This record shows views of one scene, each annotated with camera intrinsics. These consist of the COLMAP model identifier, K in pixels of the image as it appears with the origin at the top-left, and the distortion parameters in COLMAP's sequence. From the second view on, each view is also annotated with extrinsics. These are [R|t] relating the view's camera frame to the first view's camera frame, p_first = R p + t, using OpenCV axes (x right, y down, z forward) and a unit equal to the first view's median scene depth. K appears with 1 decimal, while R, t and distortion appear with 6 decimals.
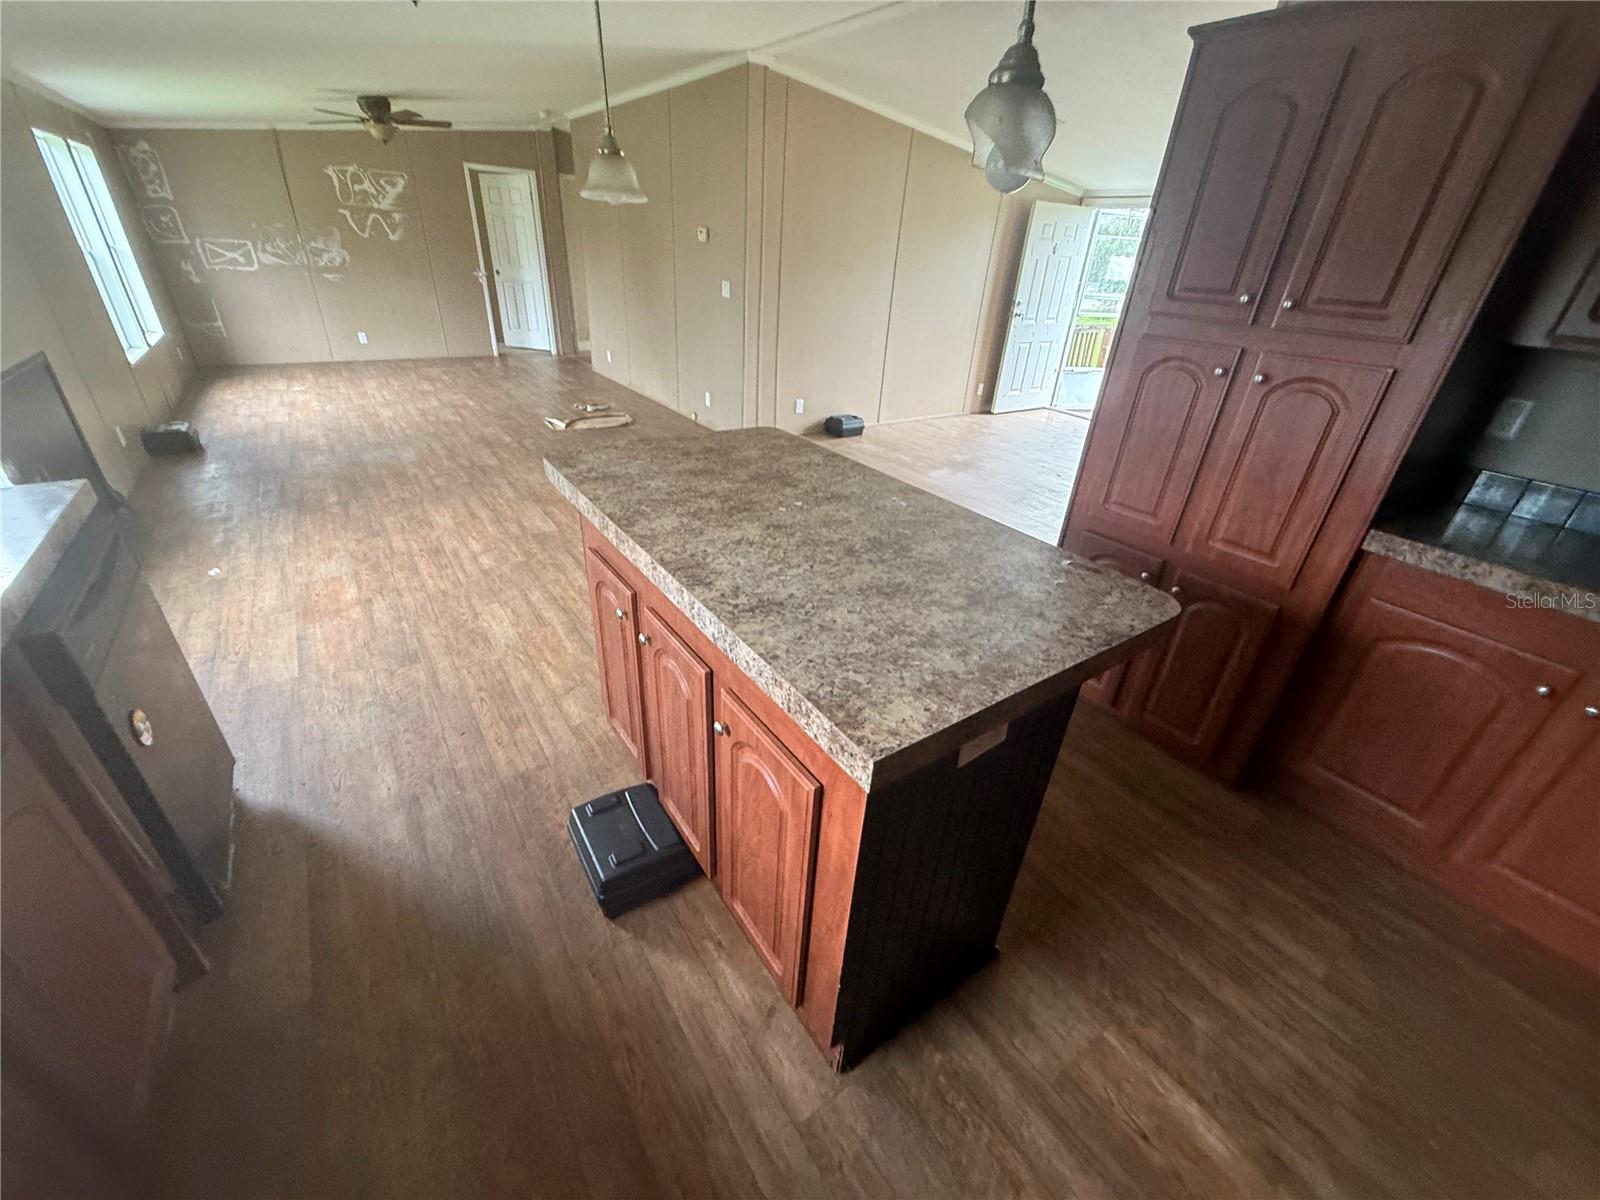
lens RADIAL K [[640.3, 0, 796.2], [0, 640.3, 600.2], [0, 0, 1]] dist [-0.000279, 0.000509]
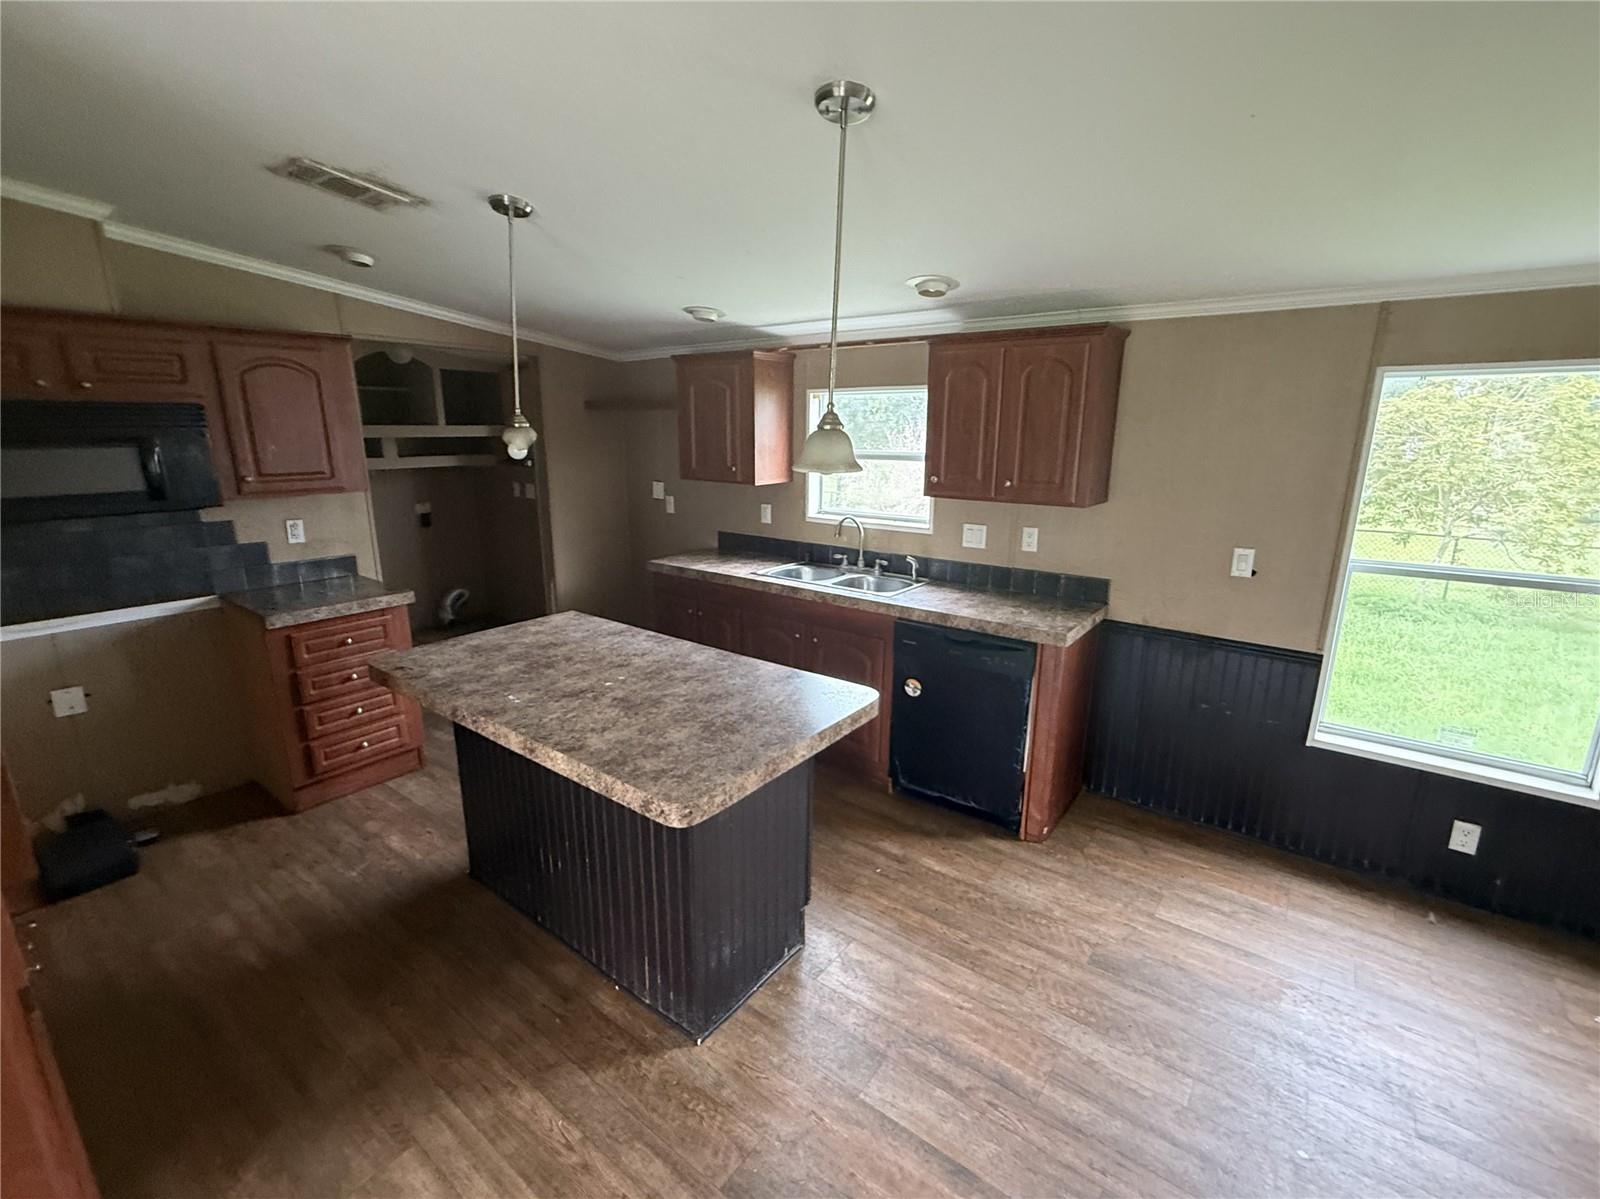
lens RADIAL K [[708.4, 0, 797.4], [0, 708.4, 601.2], [0, 0, 1]] dist [0.001221, 0.000092]
pose [[-0.949110, 0.014628, -0.314605, 0.088427], [-0.200627, 0.741931, 0.639756, -1.259479], [0.242774, 0.670317, -0.701239, 2.036395]]
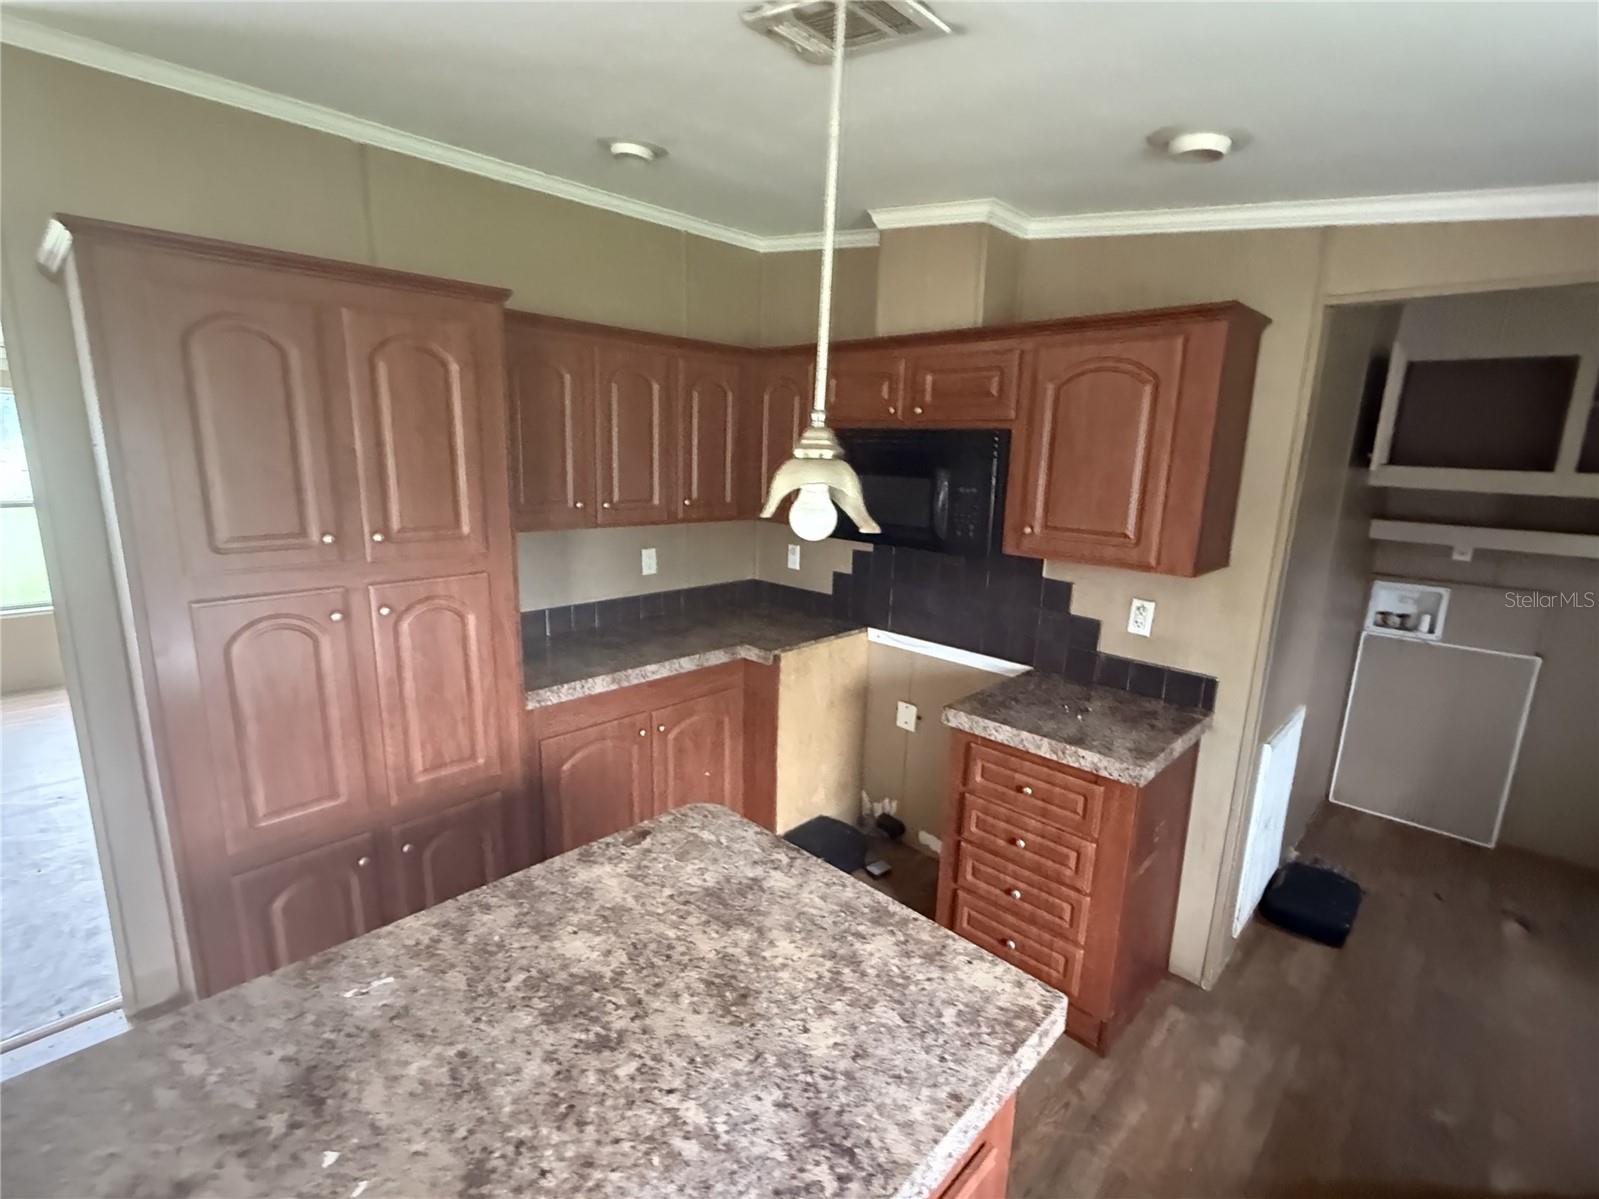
lens RADIAL K [[732.3, 0, 793.5], [0, 732.3, 602.0], [0, 0, 1]] dist [0.001941, 0.000146]
pose [[-0.182557, -0.266511, 0.946385, -0.445059], [0.440418, 0.838421, 0.321063, -0.515317], [-0.879036, 0.475417, -0.035683, 0.607537]]
